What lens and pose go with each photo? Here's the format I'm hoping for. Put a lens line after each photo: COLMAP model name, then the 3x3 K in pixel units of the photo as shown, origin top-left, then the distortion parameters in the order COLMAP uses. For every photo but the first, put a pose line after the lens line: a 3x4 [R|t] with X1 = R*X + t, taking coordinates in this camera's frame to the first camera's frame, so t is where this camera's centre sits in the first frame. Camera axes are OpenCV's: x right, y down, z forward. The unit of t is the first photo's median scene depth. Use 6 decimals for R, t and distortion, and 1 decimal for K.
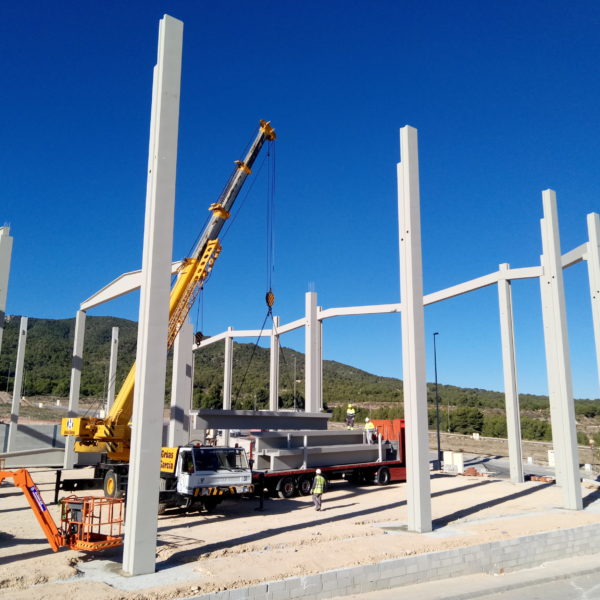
lens RADIAL K [[607.1, 0, 300.0], [0, 607.1, 300.0], [0, 0, 1]] dist [0.046670, 0.005685]
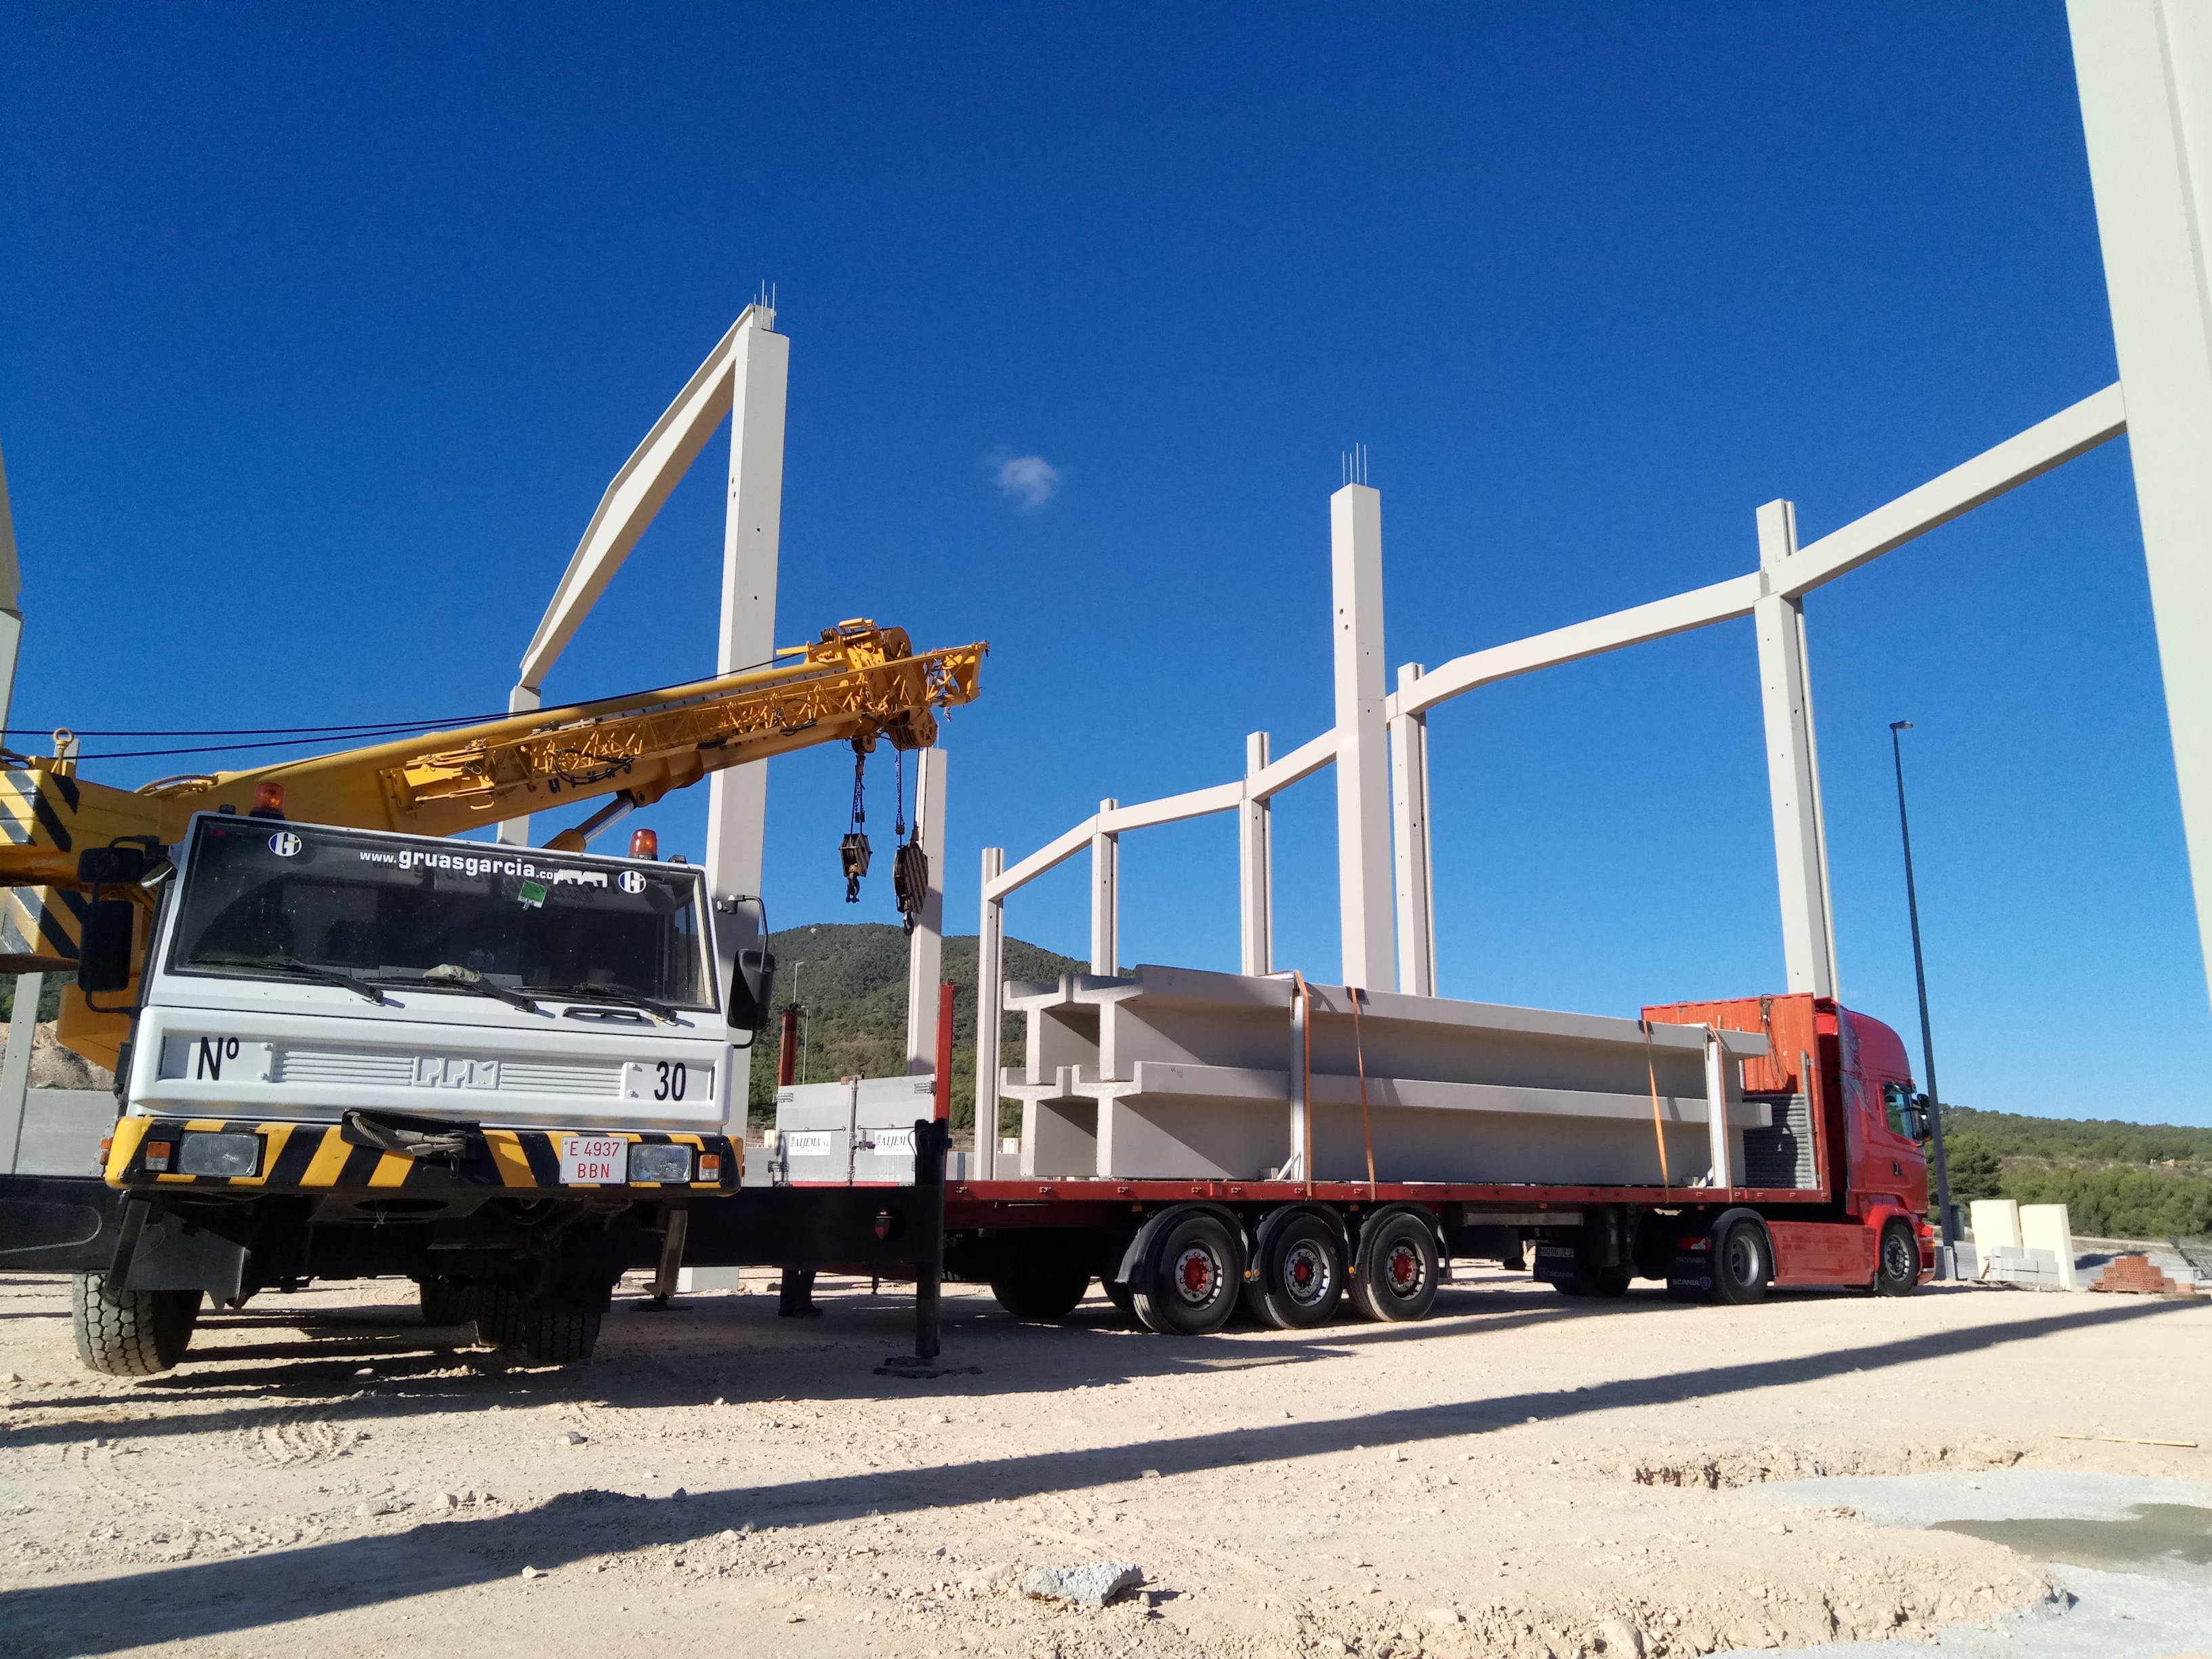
lens RADIAL K [[1637.8, 0, 1106.0], [0, 1637.8, 829.5], [0, 0, 1]] dist [0.015265, 0.000469]
pose [[0.983872, -0.042957, -0.173642, 0.039842], [0.036776, 0.998575, -0.038659, 0.192800], [0.175055, 0.031650, 0.984050, 0.517318]]
